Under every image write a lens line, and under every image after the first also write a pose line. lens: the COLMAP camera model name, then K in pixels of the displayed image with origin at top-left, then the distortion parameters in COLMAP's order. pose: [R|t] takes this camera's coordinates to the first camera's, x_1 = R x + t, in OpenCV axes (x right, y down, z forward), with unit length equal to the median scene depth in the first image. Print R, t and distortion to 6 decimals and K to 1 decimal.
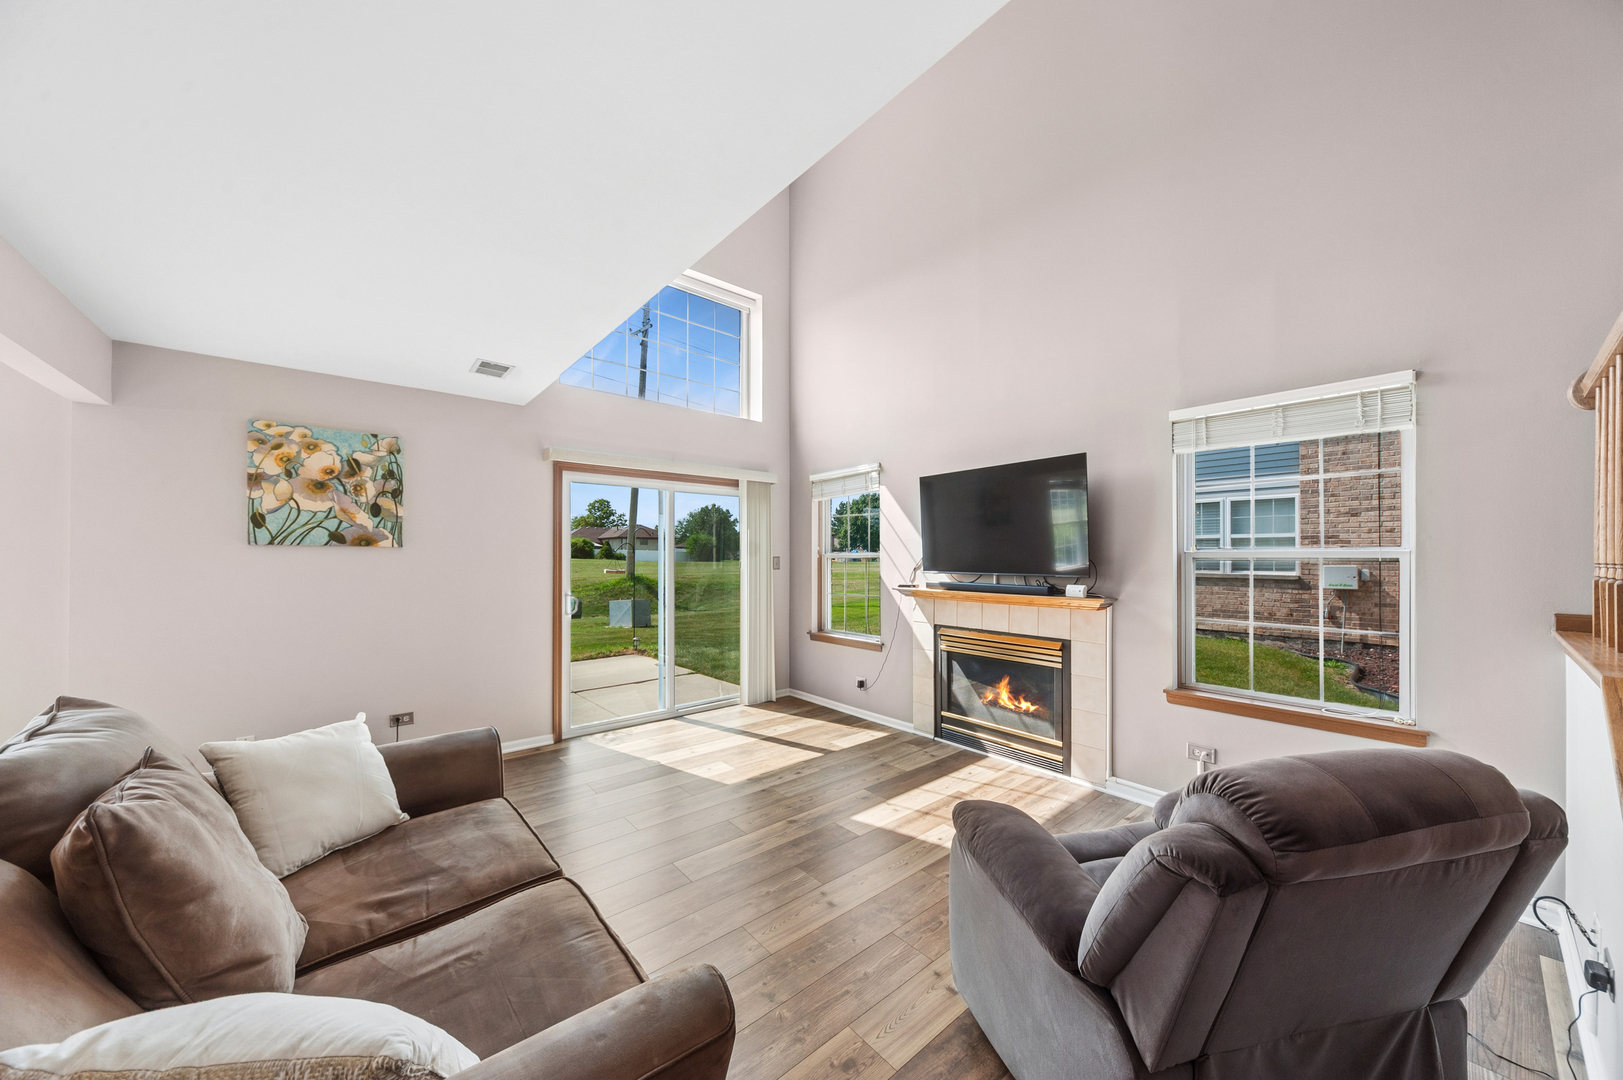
lens RADIAL K [[558.4, 0, 811.0], [0, 558.4, 549.3], [0, 0, 1]] dist [0.000266, 0.000016]
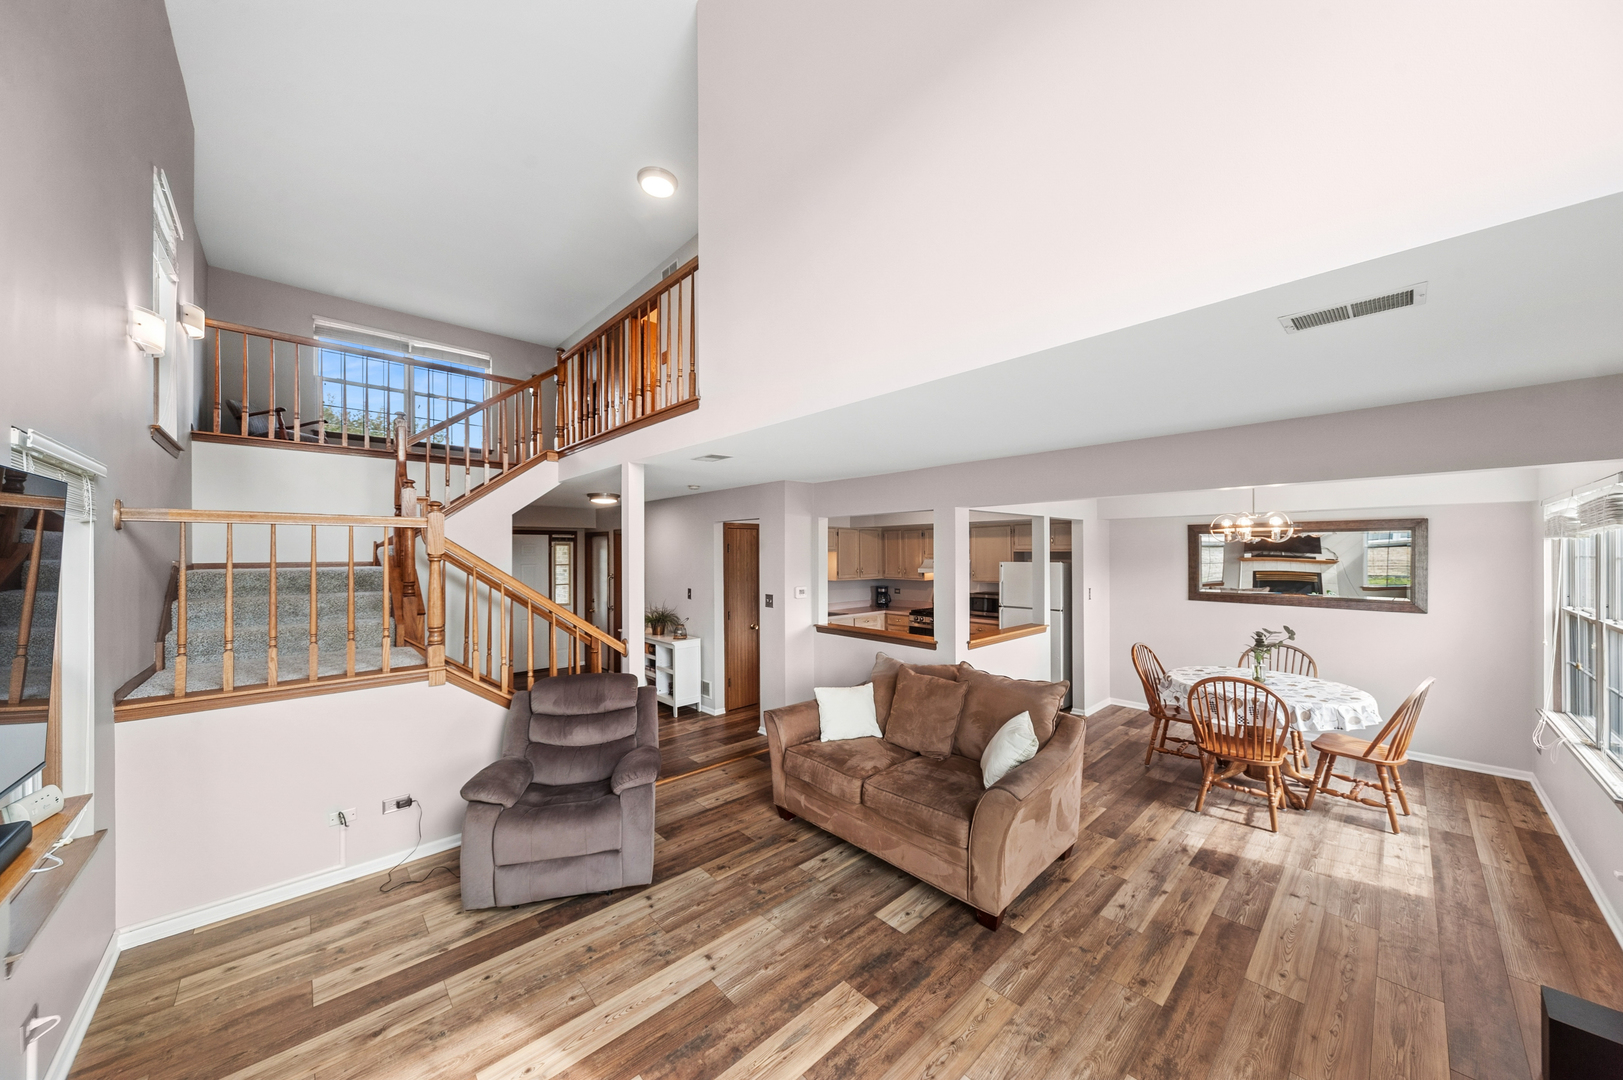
lens RADIAL K [[558.4, 0, 814.6], [0, 558.4, 551.9], [0, 0, 1]] dist [0.000266, 0.000016]
pose [[-0.998664, 0.000861, -0.051666, -0.114126], [0.001485, 0.999927, -0.012026, -0.152316], [0.051652, -0.012086, -0.998592, 2.052182]]
